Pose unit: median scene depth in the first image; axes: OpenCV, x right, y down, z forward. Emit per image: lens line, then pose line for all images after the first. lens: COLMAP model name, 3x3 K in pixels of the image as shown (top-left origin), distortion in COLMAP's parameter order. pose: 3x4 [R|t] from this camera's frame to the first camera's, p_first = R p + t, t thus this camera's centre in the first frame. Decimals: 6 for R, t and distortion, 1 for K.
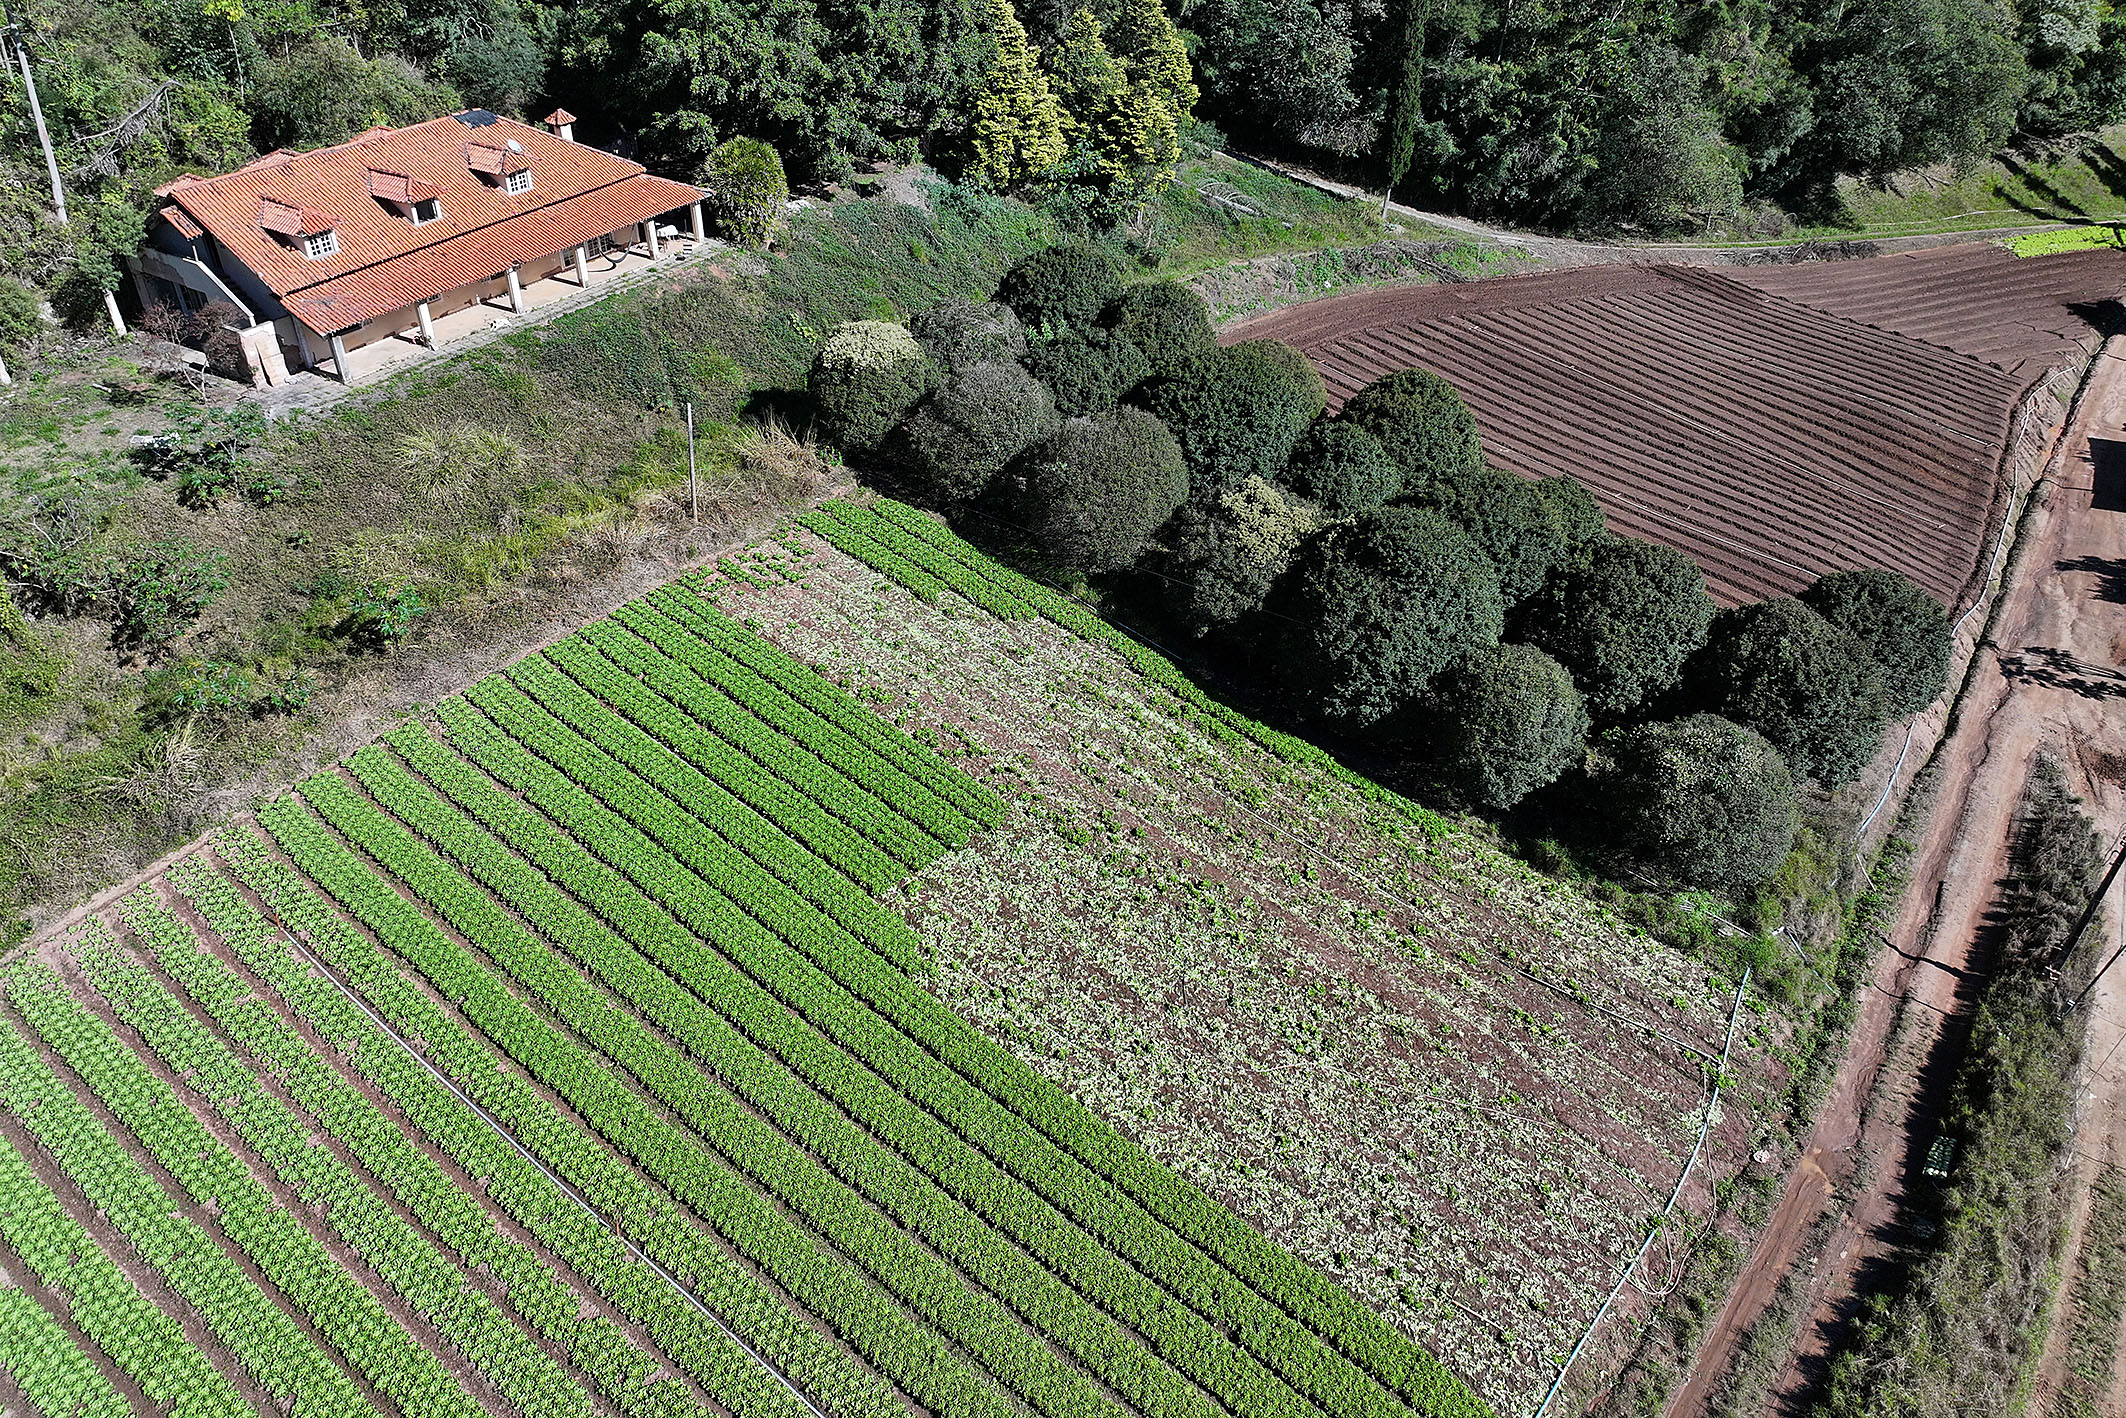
lens RADIAL K [[1505.1, 0, 1073.0], [0, 1505.1, 605.1], [0, 0, 1]] dist [0.007985, 0.004138]
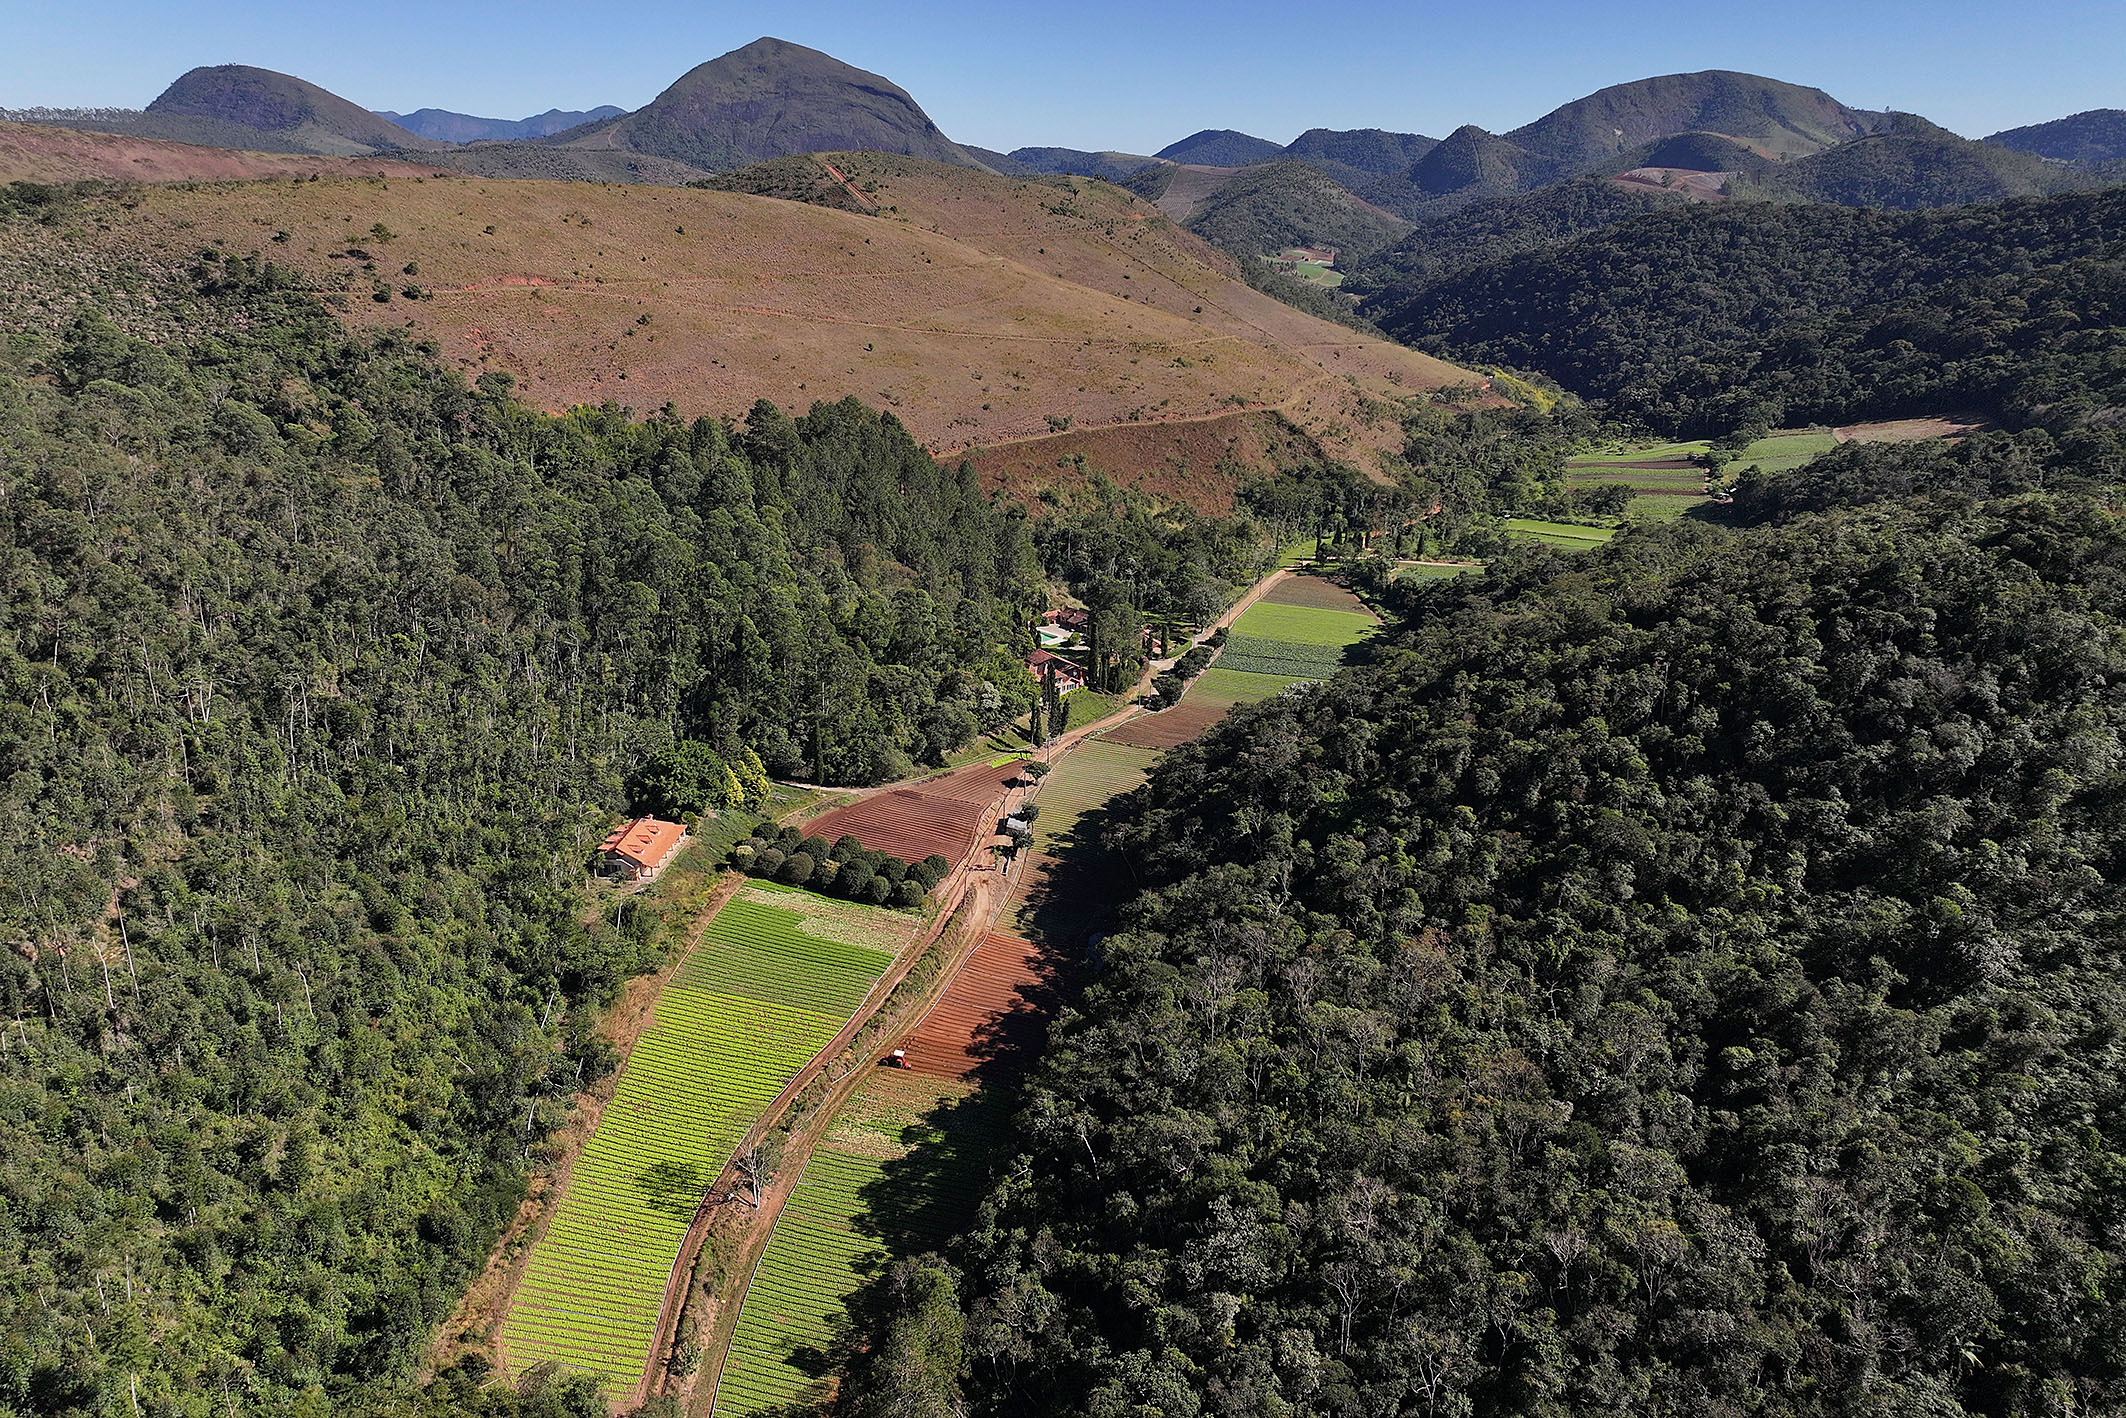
lens RADIAL K [[1493.1, 0, 1071.9], [0, 1493.1, 750.7], [0, 0, 1]] dist [0.005311, -0.002391]
pose [[0.891517, -0.163981, 0.422266, -1.345724], [0.242075, 0.960374, -0.138139, 0.514711], [-0.382881, 0.225373, 0.895885, -4.418202]]
